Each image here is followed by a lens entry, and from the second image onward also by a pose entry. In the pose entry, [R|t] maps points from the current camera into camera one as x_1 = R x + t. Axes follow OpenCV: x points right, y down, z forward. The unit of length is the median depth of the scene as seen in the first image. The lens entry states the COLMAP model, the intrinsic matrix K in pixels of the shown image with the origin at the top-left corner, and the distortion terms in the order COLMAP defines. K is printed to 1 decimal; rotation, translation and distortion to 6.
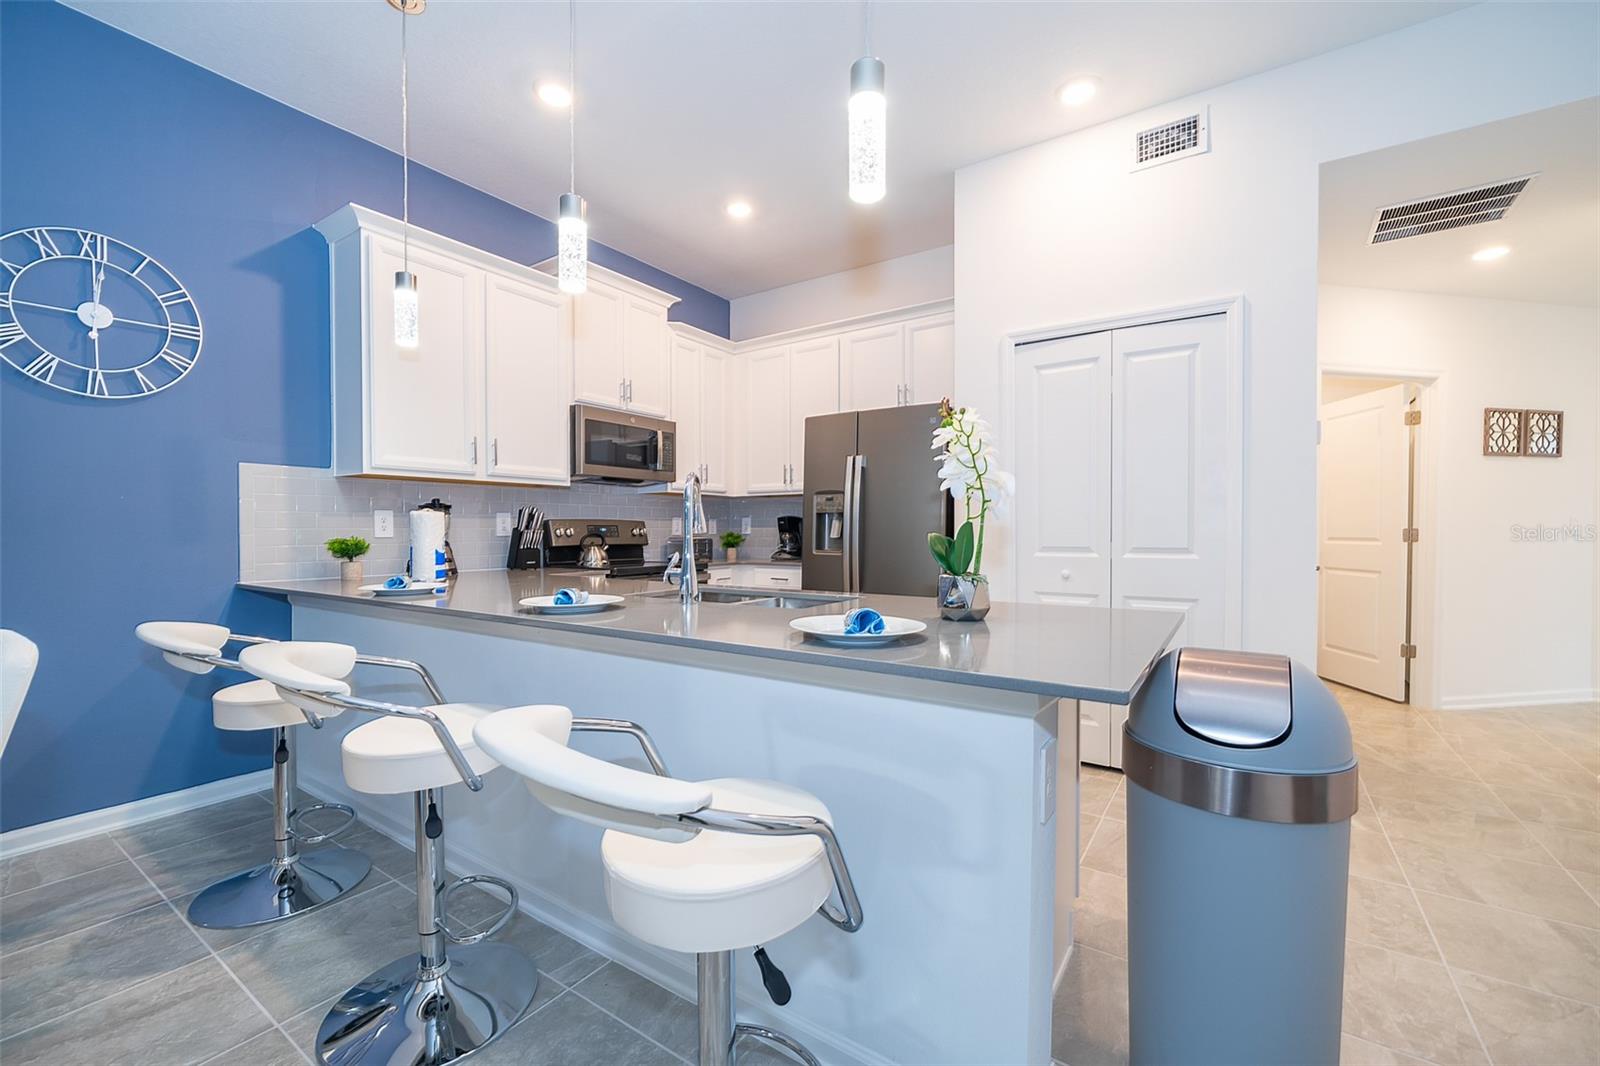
lens RADIAL K [[664.4, 0, 800.0], [0, 664.4, 533.0], [0, 0, 1]] dist [0.003854, 0.000548]
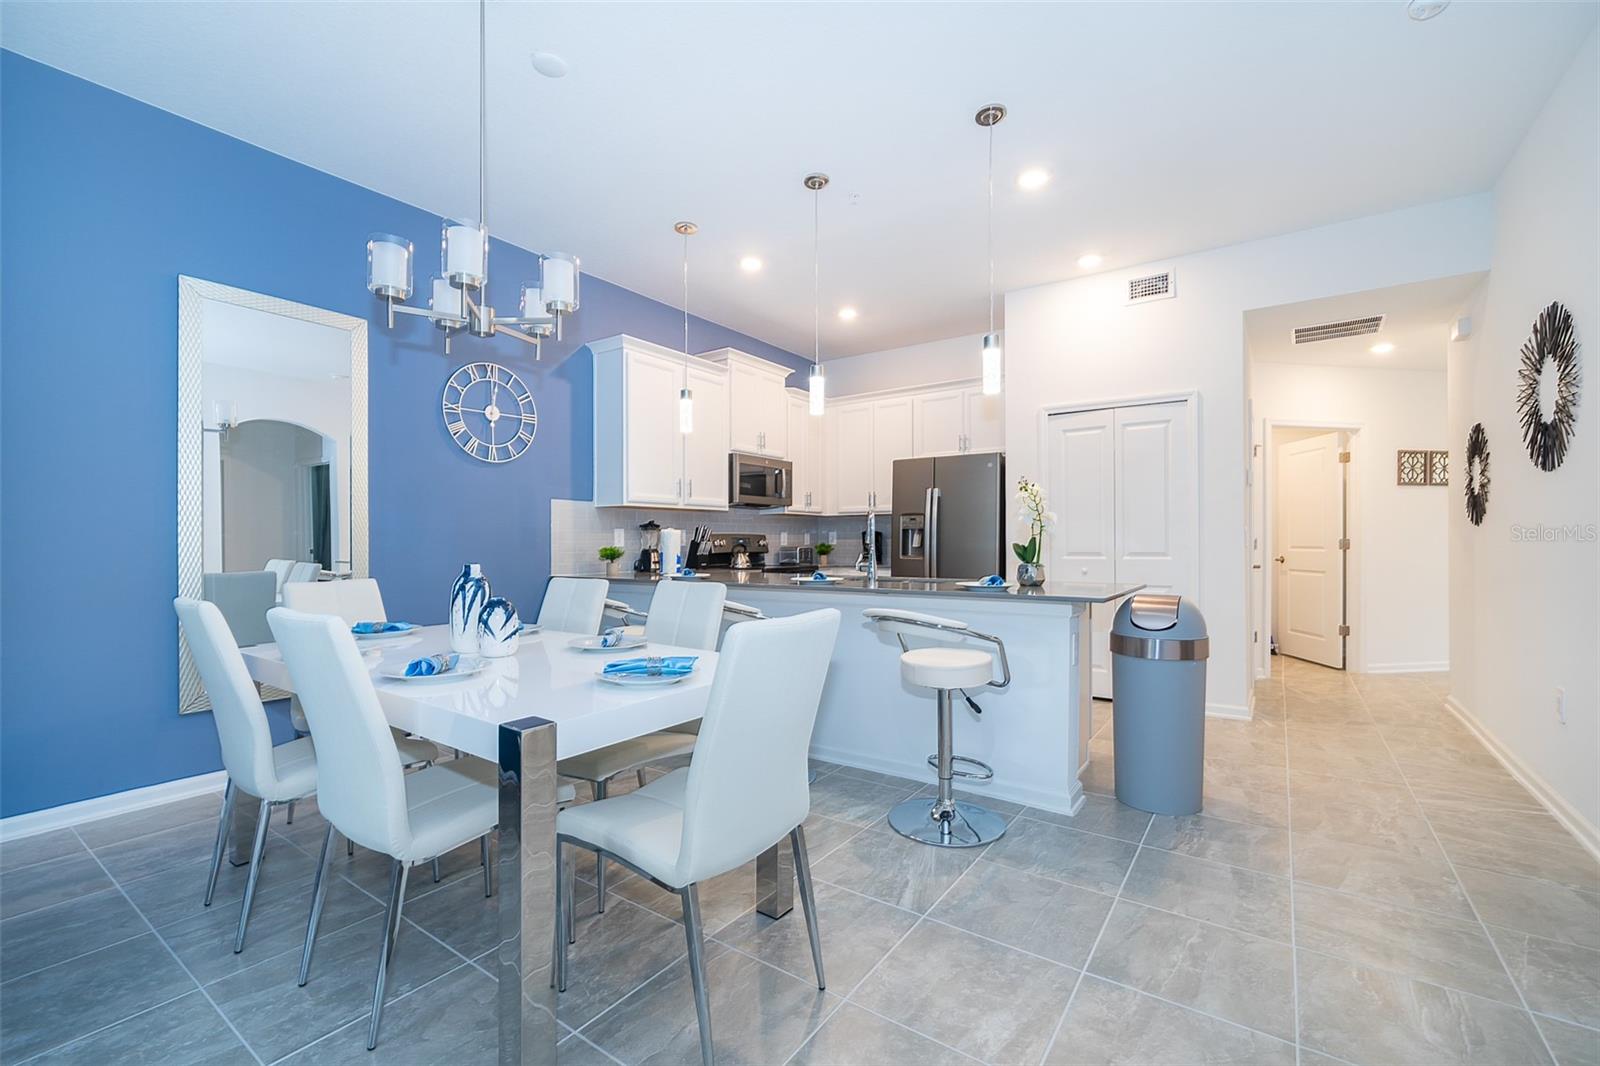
lens RADIAL K [[682.0, 0, 790.9], [0, 682.0, 535.2], [0, 0, 1]] dist [0.011480, 0.000339]
pose [[0.999610, -0.002418, -0.027819, -0.170596], [0.002035, 0.999903, -0.013793, 0.002087], [0.027850, 0.013731, 0.999518, -0.437840]]
